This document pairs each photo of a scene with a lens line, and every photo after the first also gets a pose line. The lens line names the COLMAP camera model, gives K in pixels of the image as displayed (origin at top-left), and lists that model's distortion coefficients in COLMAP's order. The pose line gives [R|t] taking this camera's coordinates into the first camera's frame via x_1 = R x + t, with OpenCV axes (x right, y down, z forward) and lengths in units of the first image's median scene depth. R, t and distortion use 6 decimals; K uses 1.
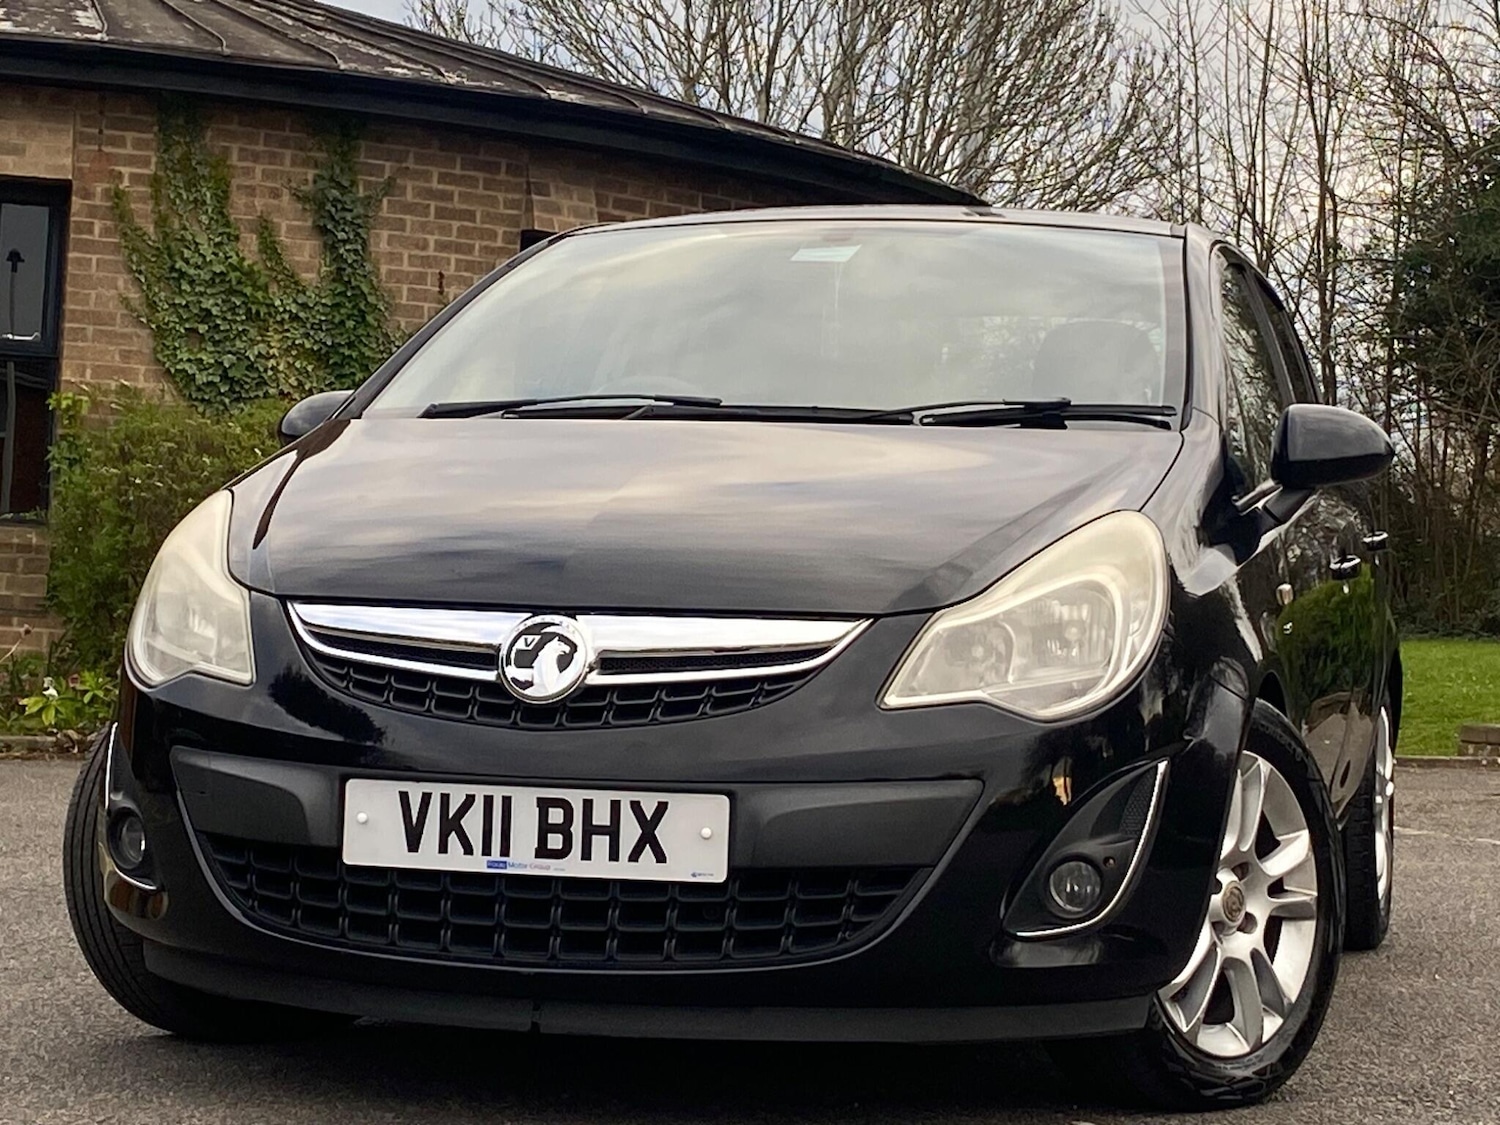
lens RADIAL K [[3501.7, 0, 750.0], [0, 3501.7, 562.5], [0, 0, 1]] dist [0.079811, 6.563480]
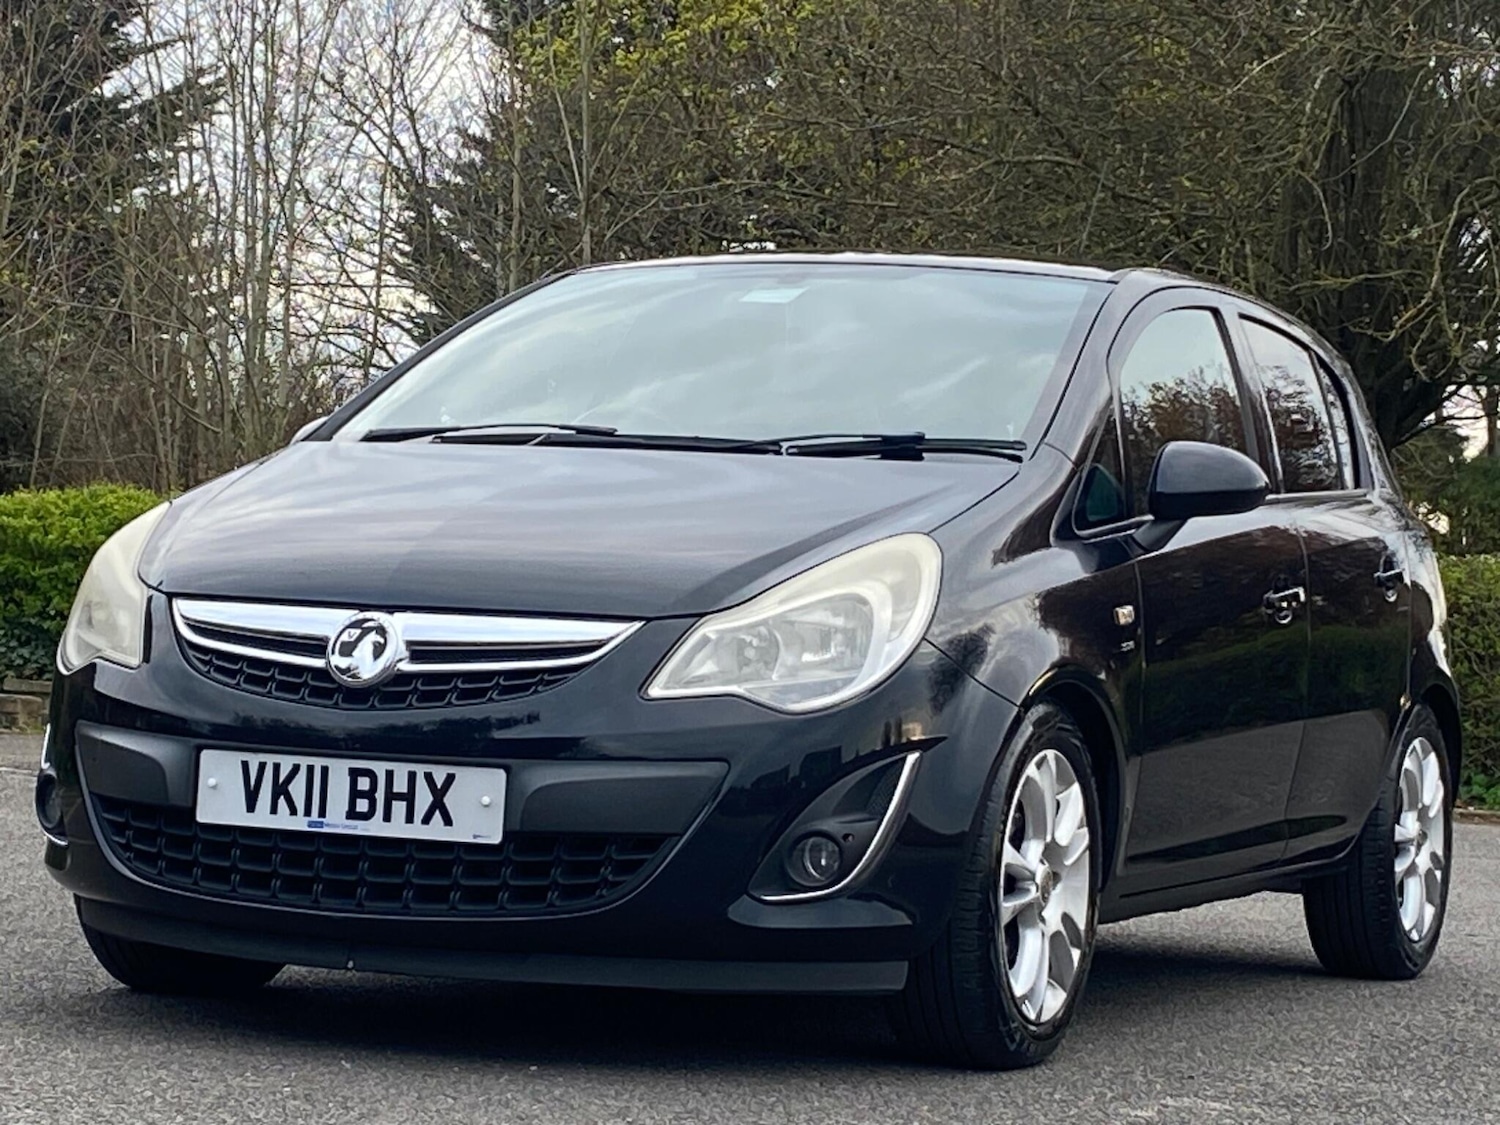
lens RADIAL K [[4203.2, 0, 750.0], [0, 4203.2, 562.5], [0, 0, 1]] dist [0.106620, 0.425562]
pose [[0.989503, 0.018714, -0.143296, 0.267937], [-0.020798, 0.999698, -0.013060, 0.014260], [0.143009, 0.015903, 0.989594, -0.363210]]
